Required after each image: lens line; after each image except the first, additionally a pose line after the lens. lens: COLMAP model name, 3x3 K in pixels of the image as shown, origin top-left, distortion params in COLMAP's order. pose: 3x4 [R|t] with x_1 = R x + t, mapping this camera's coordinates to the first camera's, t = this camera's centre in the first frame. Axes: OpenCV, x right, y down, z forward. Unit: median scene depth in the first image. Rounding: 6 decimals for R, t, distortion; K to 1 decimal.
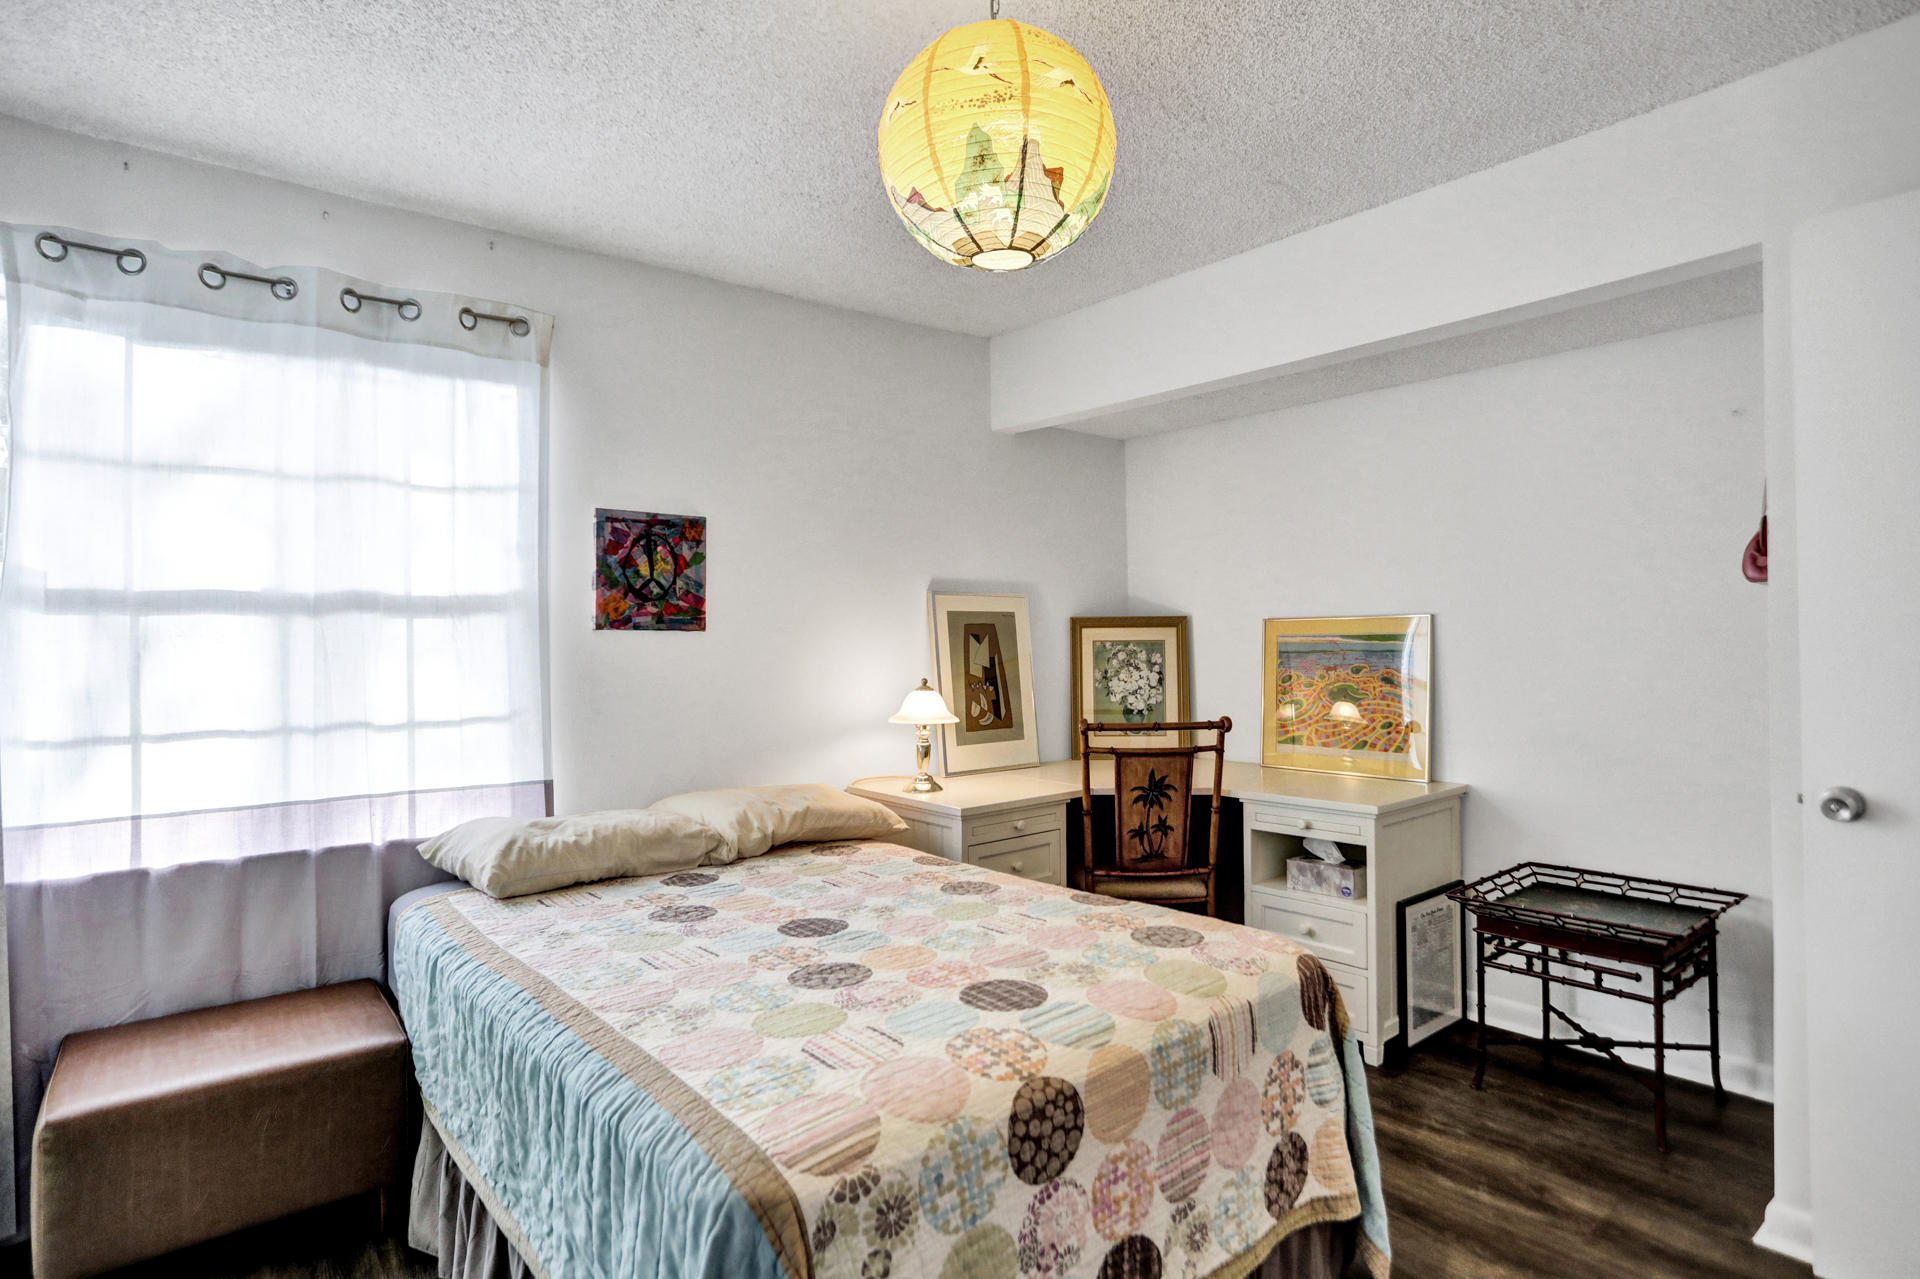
lens RADIAL K [[990.4, 0, 958.9], [0, 990.4, 616.7], [0, 0, 1]] dist [-0.065027, 0.034686]
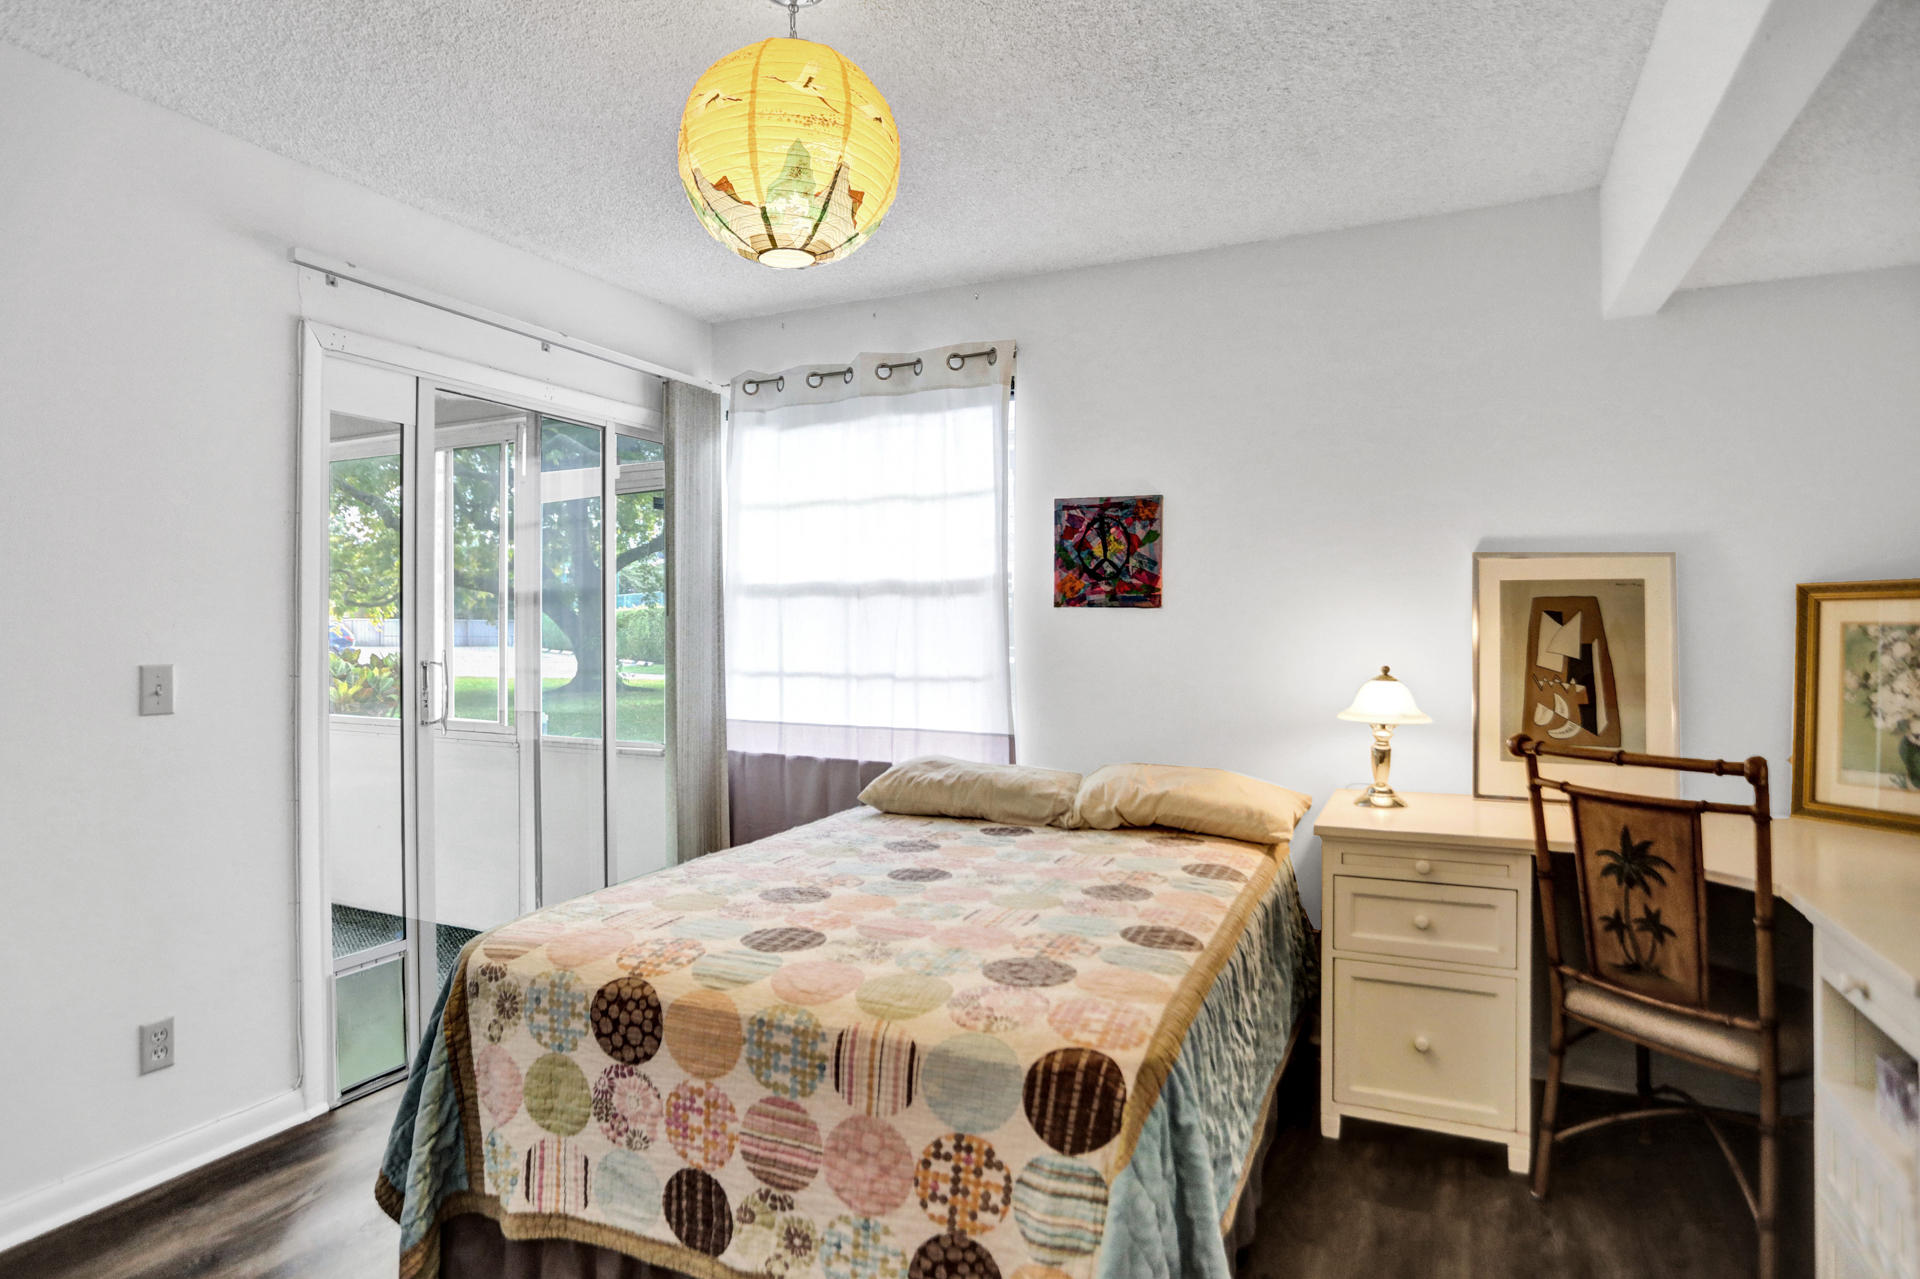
lens RADIAL K [[1042.0, 0, 986.0], [0, 1042.0, 611.4], [0, 0, 1]] dist [-0.068628, 0.037495]
pose [[0.443828, -0.001843, -0.896110, 0.668095], [0.013108, 0.999904, 0.004436, 0.011942], [0.896016, -0.013715, 0.443809, 0.398987]]
